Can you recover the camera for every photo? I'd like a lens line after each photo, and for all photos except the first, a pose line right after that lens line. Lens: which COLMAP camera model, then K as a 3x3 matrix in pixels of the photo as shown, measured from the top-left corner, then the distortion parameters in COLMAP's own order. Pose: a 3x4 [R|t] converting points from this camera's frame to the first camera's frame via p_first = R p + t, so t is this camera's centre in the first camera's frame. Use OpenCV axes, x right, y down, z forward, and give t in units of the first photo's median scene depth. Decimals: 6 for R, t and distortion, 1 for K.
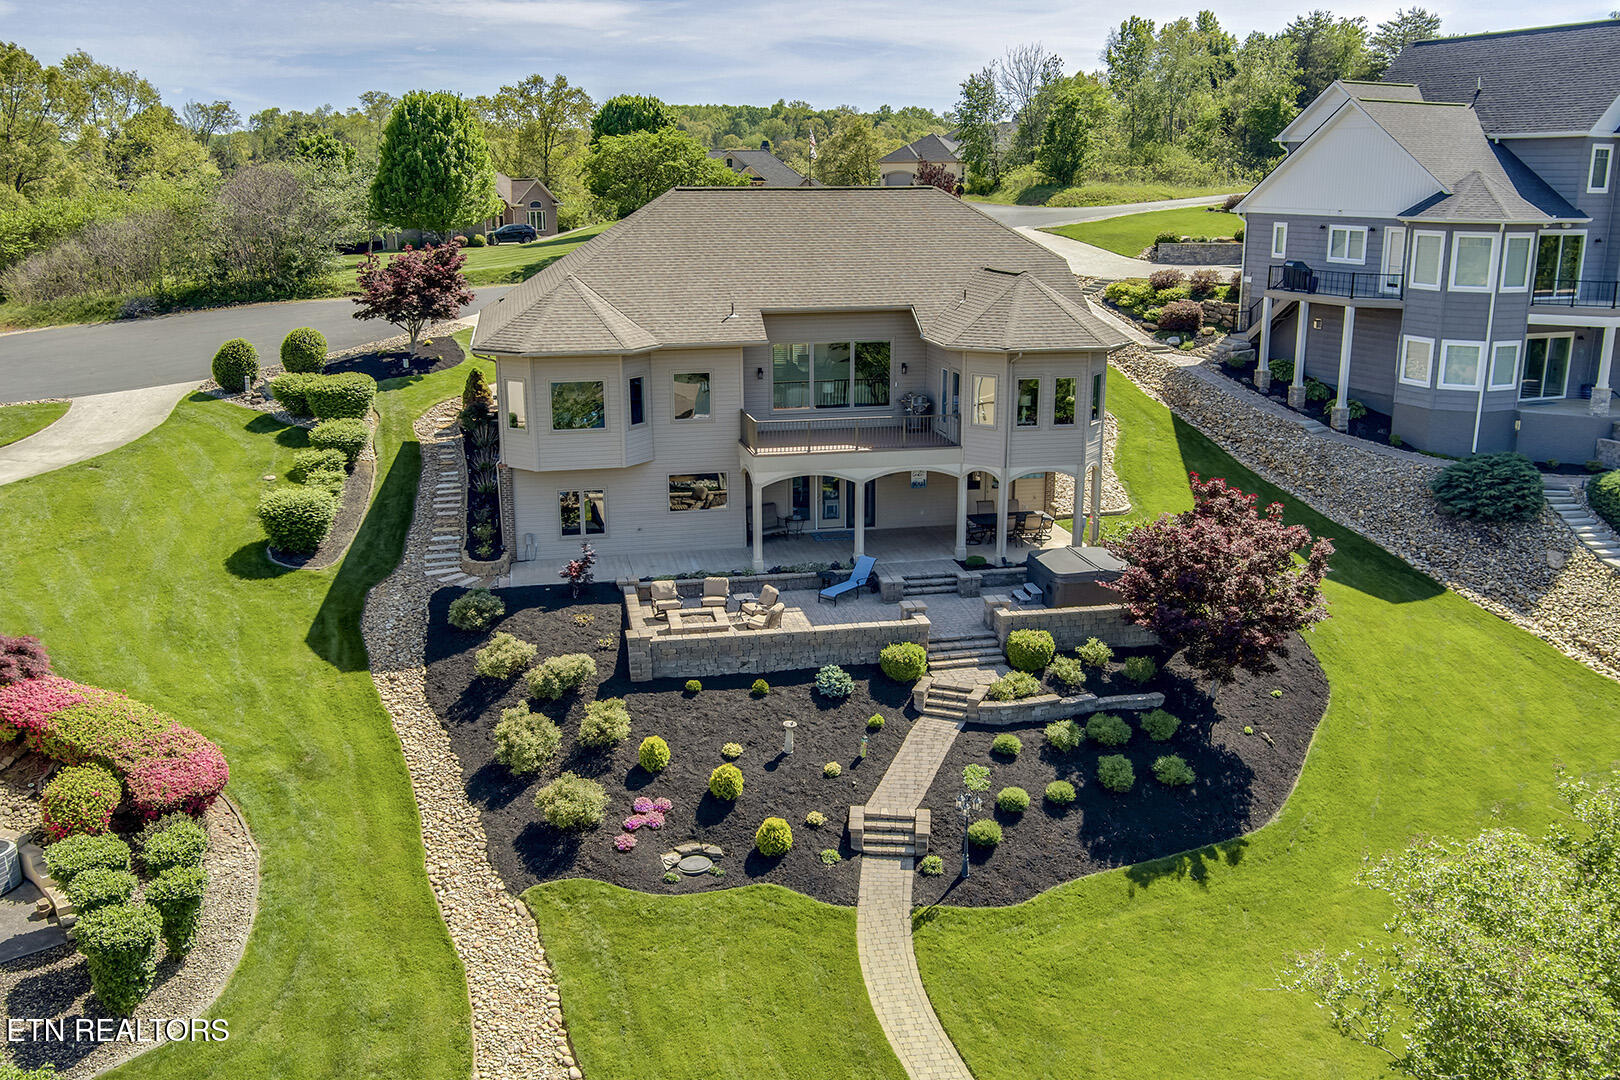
lens RADIAL K [[1378.4, 0, 802.7], [0, 1378.4, 531.8], [0, 0, 1]] dist [-0.065684, 0.005523]
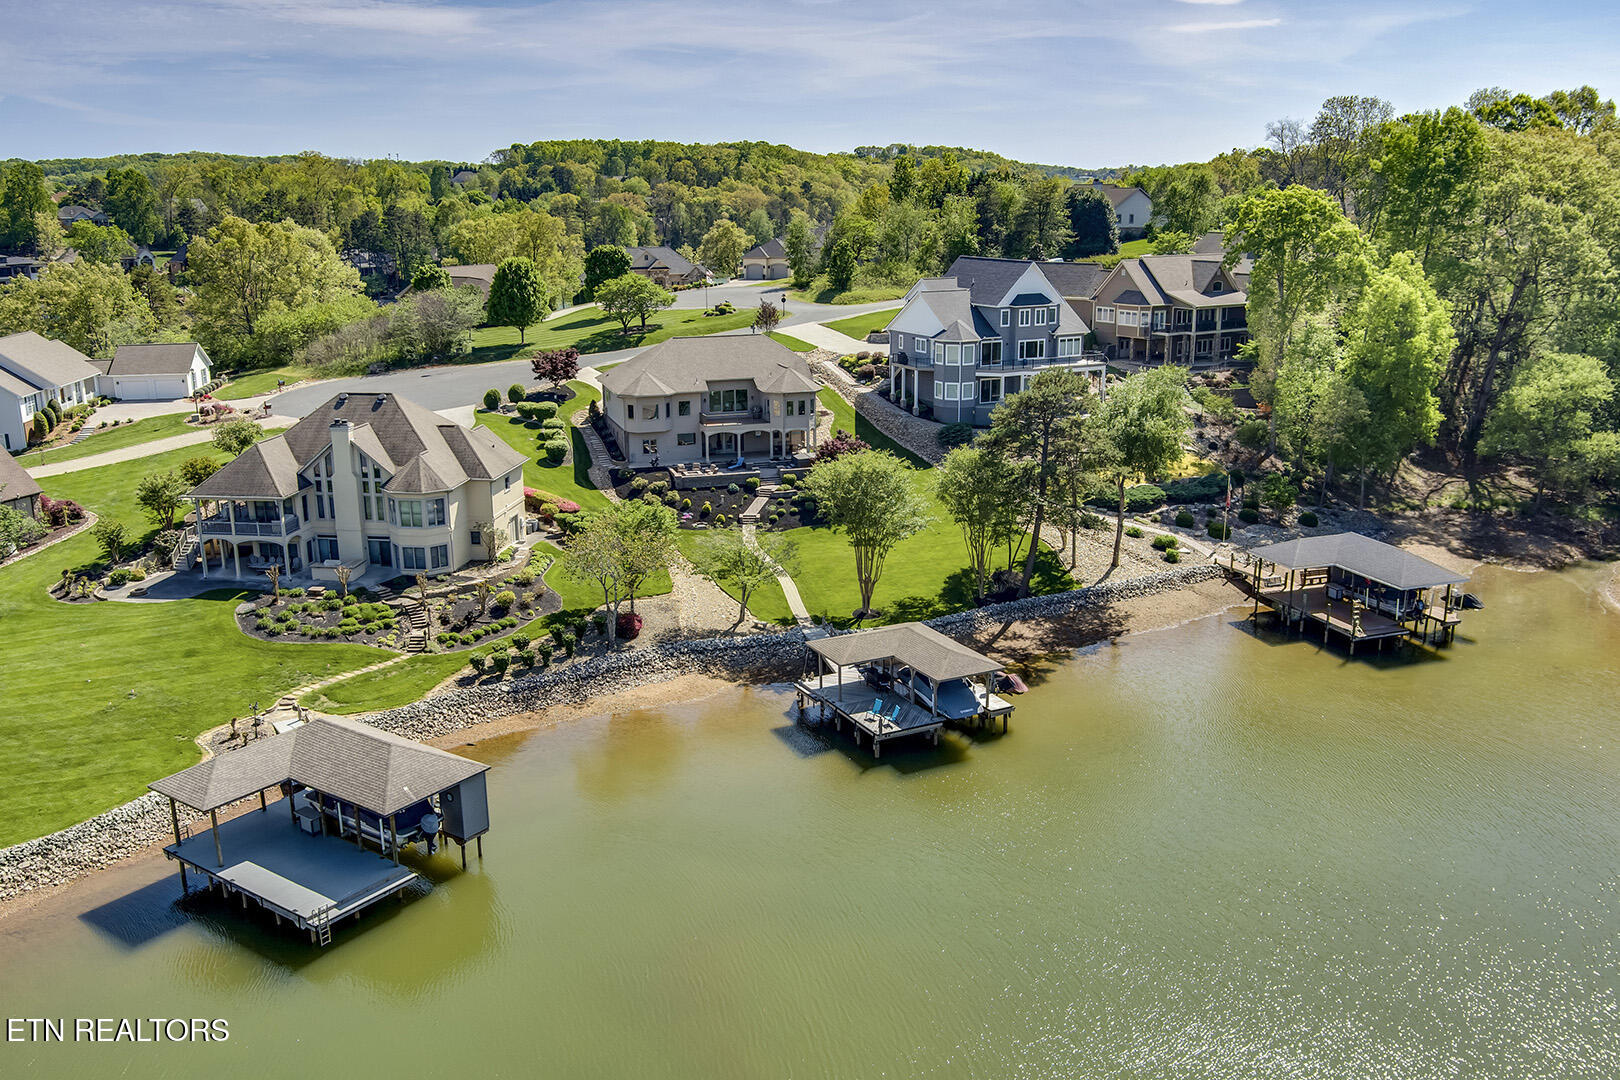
lens RADIAL K [[1378.4, 0, 802.7], [0, 1378.4, 531.8], [0, 0, 1]] dist [-0.065684, 0.005523]
pose [[0.995318, -0.026885, 0.092840, -0.129257], [0.027312, 0.999621, -0.003328, 0.232602], [-0.092715, 0.005848, 0.995675, -2.490288]]
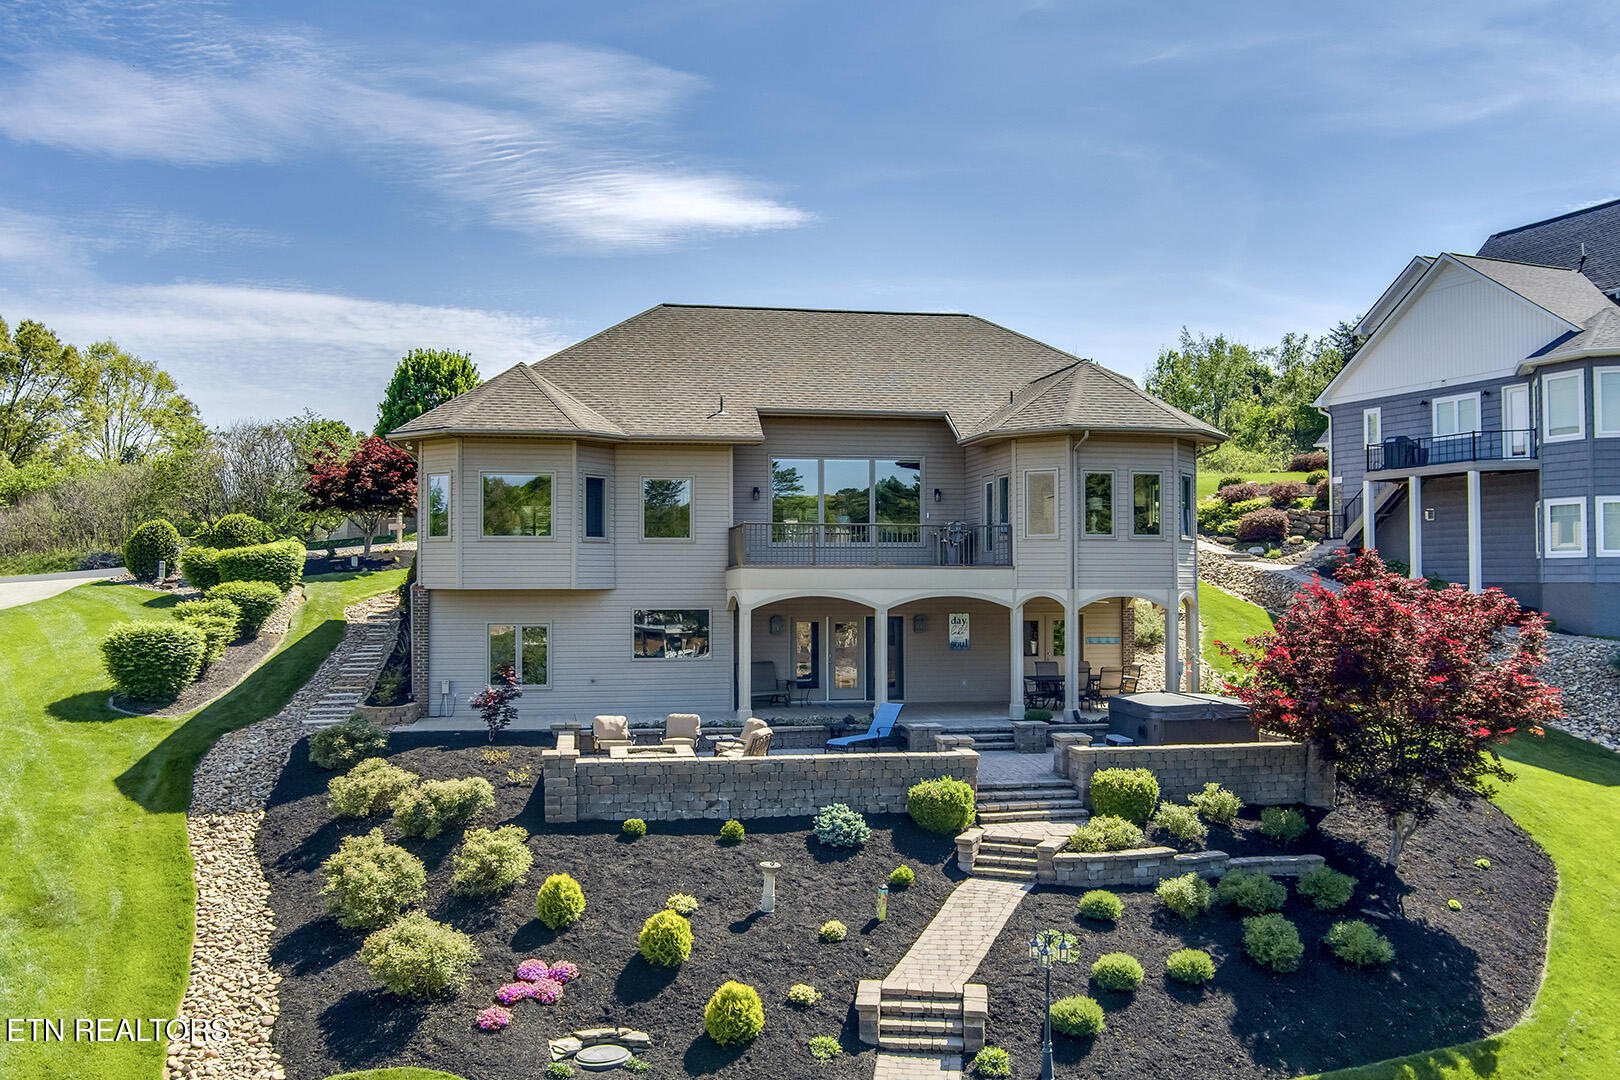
lens RADIAL K [[1378.4, 0, 802.7], [0, 1378.4, 531.8], [0, 0, 1]] dist [-0.065684, 0.005523]
pose [[0.999574, 0.002133, -0.029100, 0.022928], [-0.010277, 0.959149, -0.282714, 0.156978], [0.027309, 0.282893, 0.958763, 0.293940]]
